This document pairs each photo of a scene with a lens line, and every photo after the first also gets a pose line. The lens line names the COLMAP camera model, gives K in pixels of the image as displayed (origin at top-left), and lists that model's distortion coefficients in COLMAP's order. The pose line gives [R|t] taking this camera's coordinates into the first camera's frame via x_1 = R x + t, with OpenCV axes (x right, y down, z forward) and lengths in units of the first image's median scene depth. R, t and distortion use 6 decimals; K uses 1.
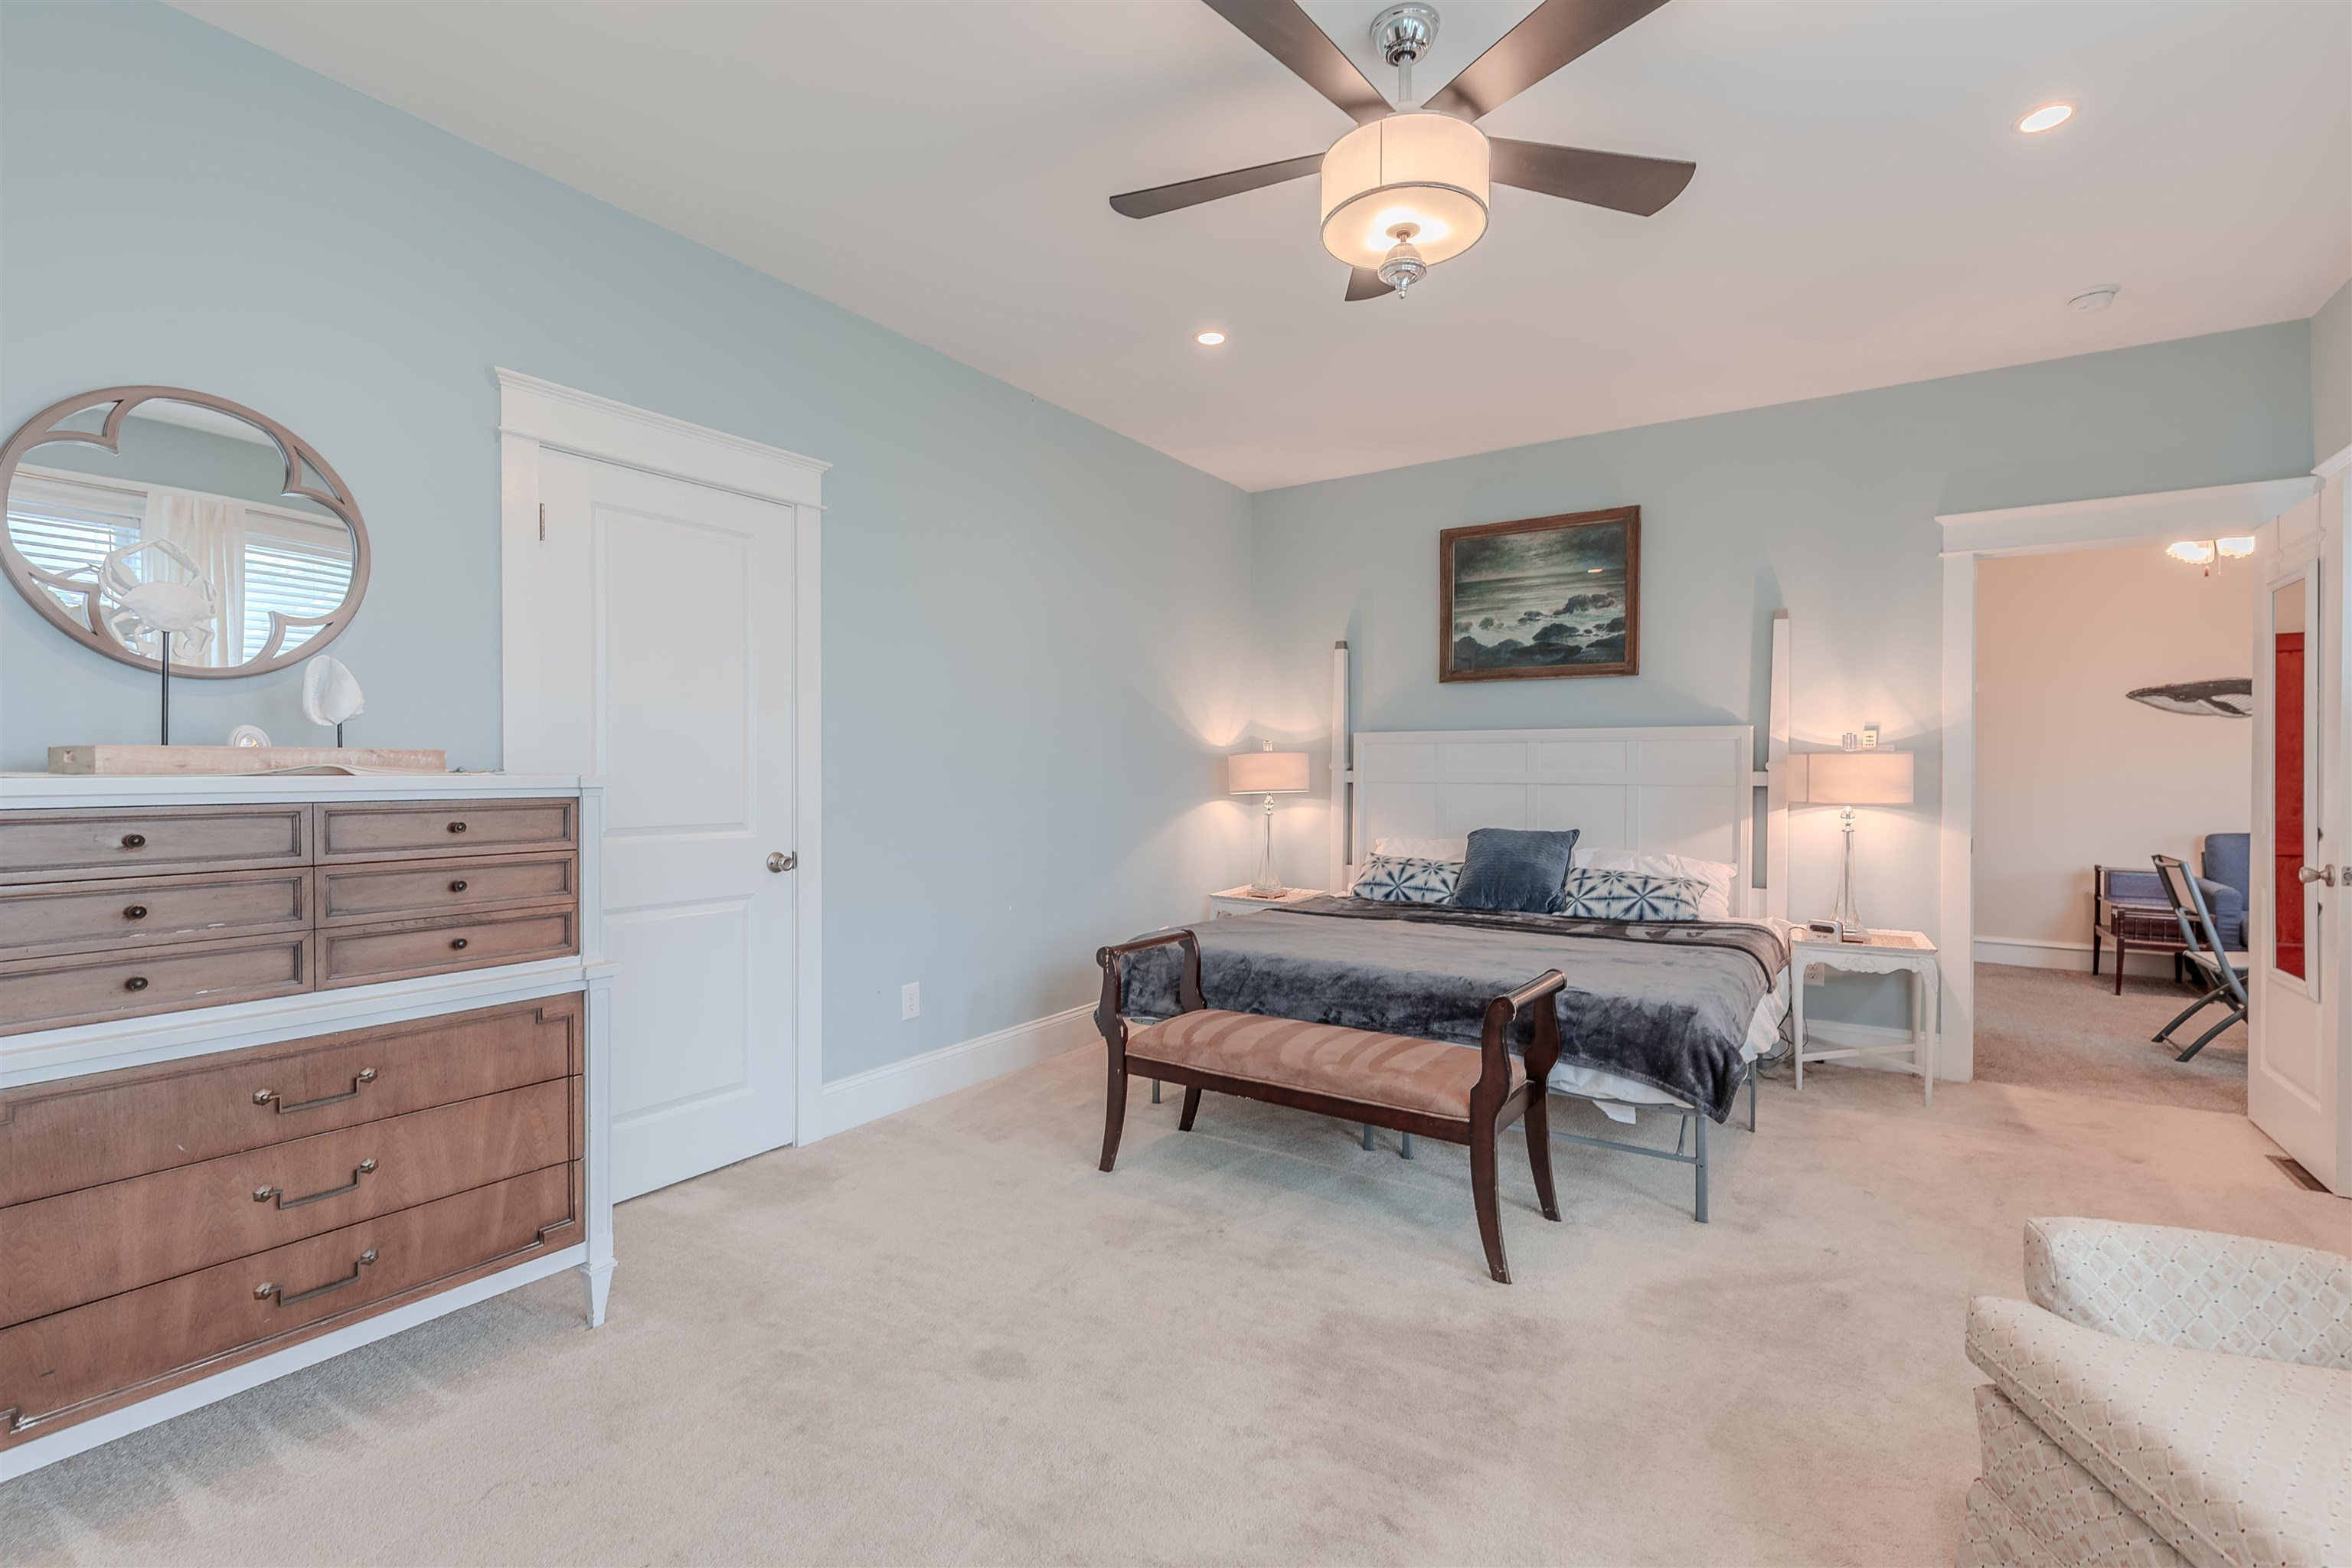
lens RADIAL K [[1023.1, 0, 1166.4], [0, 1023.1, 779.7], [0, 0, 1]] dist [0.009390, -0.000867]
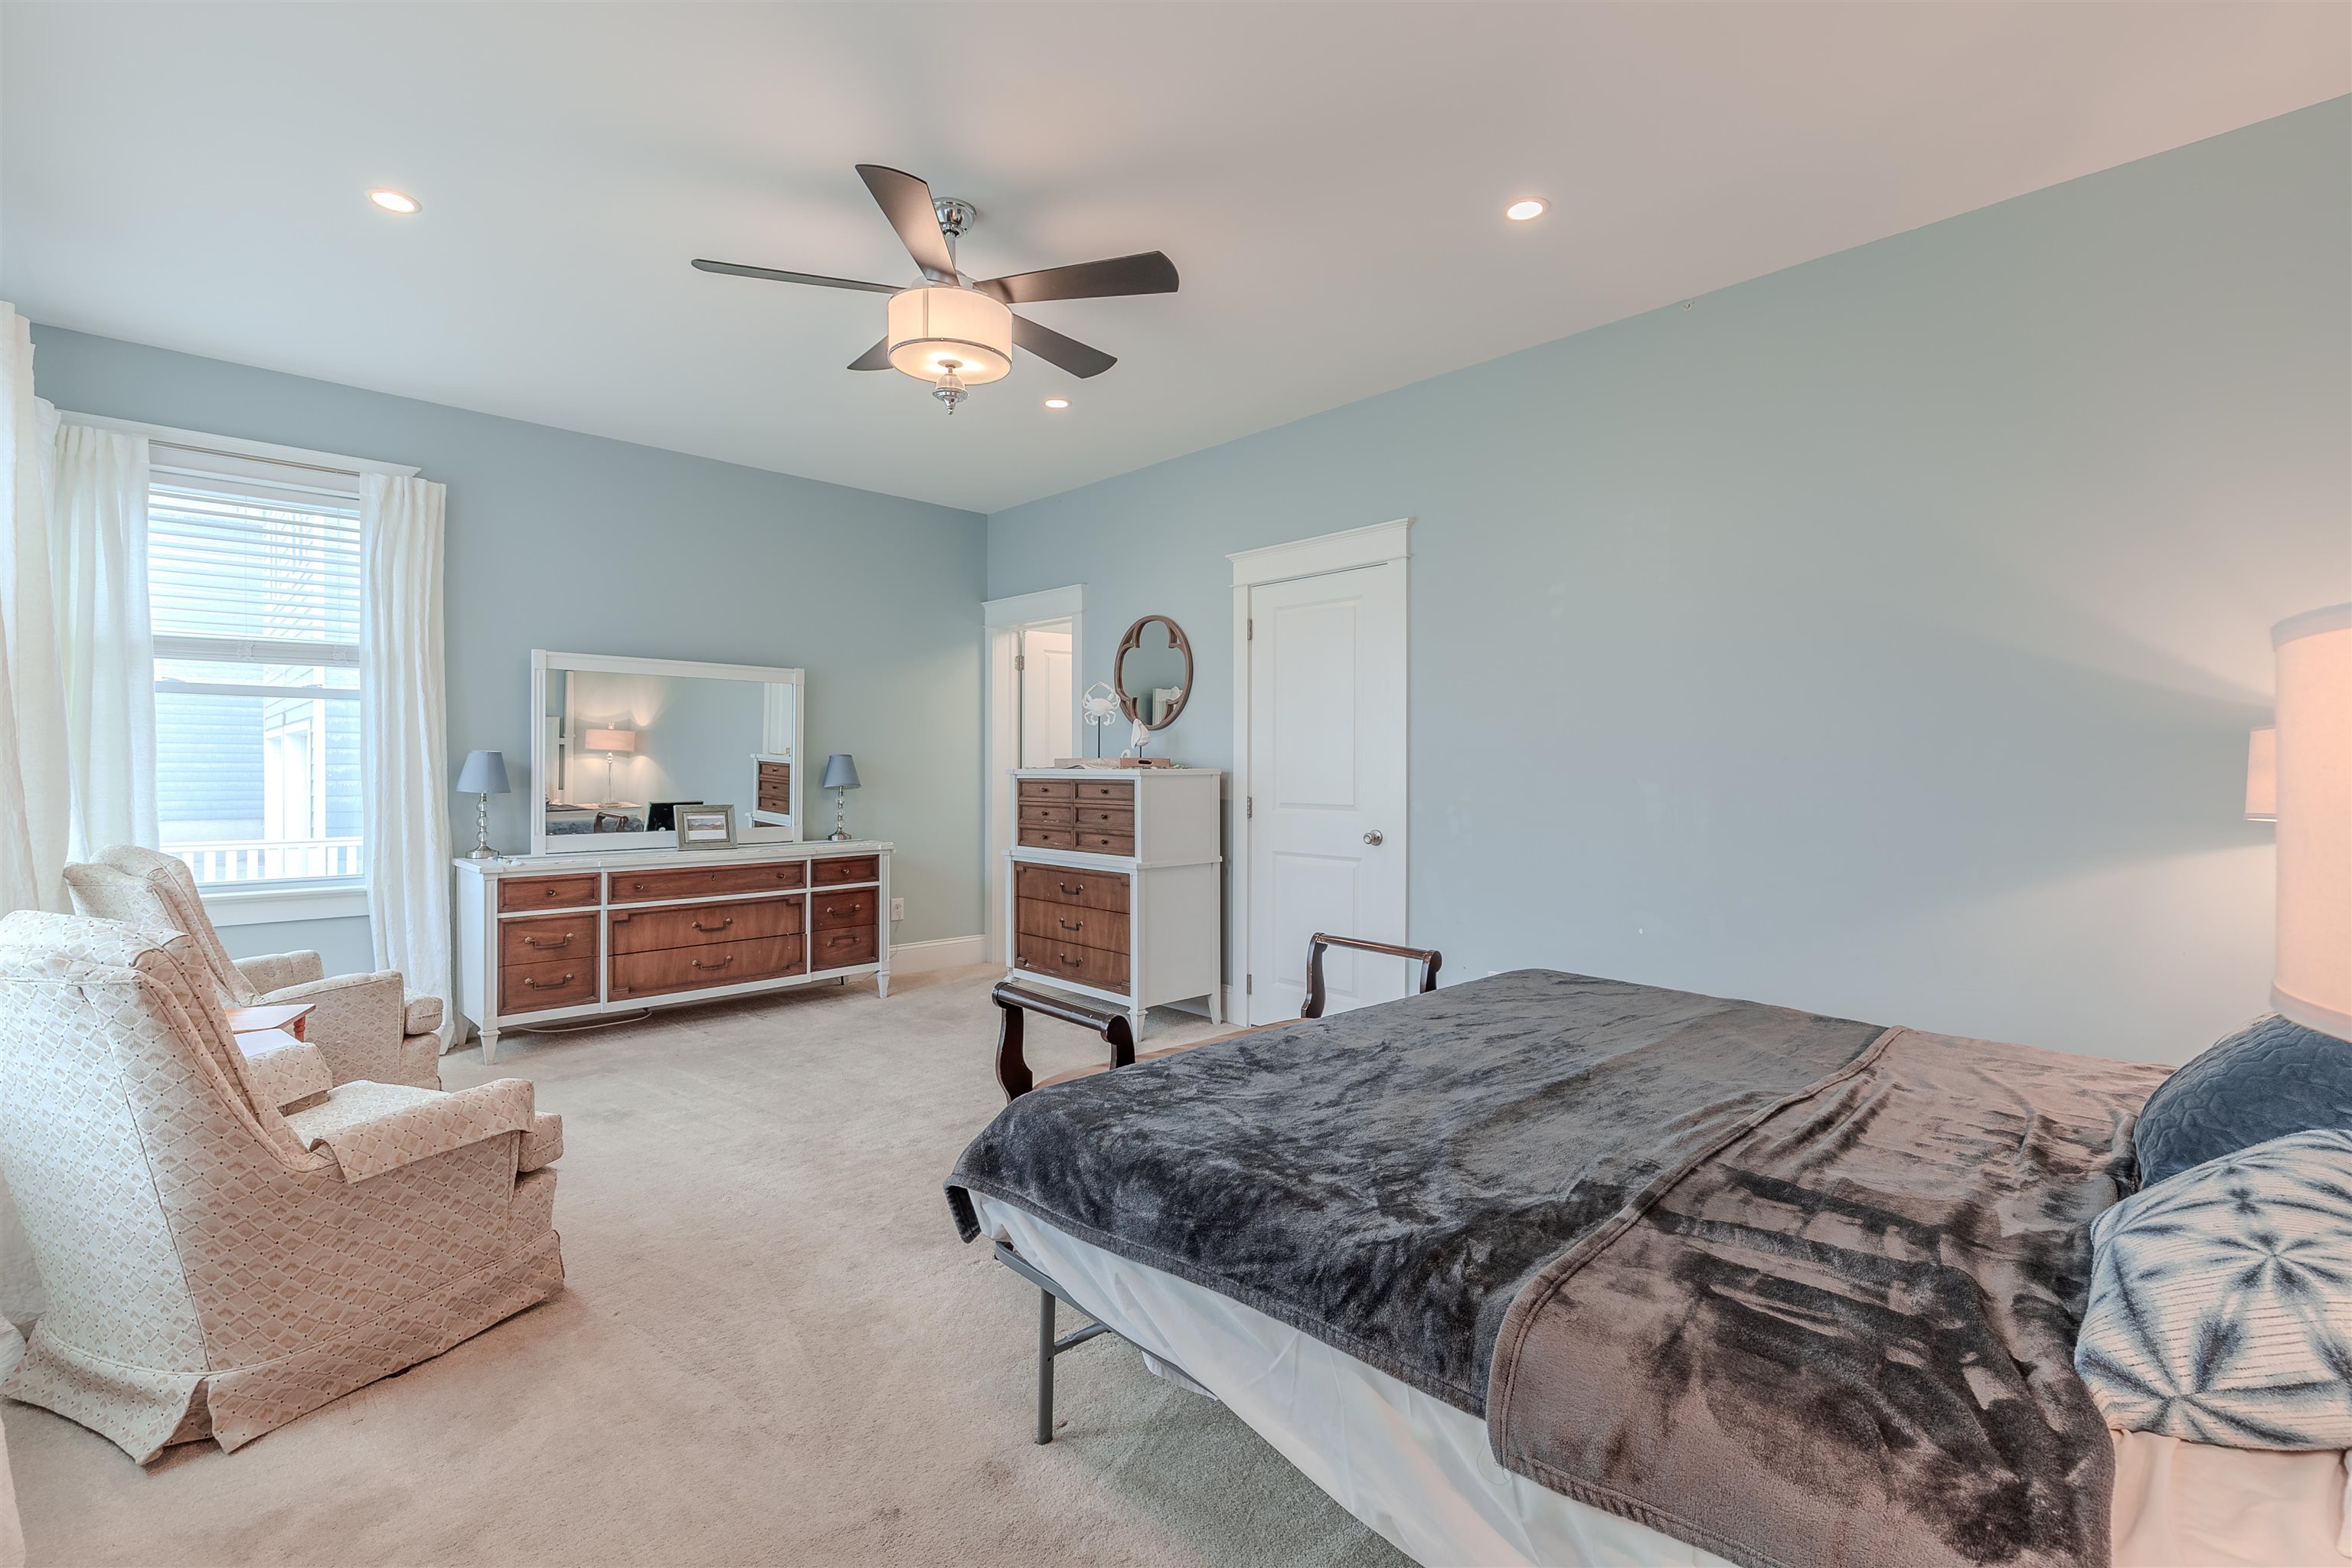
lens RADIAL K [[1023.1, 0, 1166.4], [0, 1023.1, 779.7], [0, 0, 1]] dist [0.009390, -0.000867]
pose [[-0.199981, 0.009214, -0.979756, 1.490354], [-0.014923, 0.999811, 0.012449, -0.010614], [0.979686, 0.017111, -0.199806, 1.552679]]
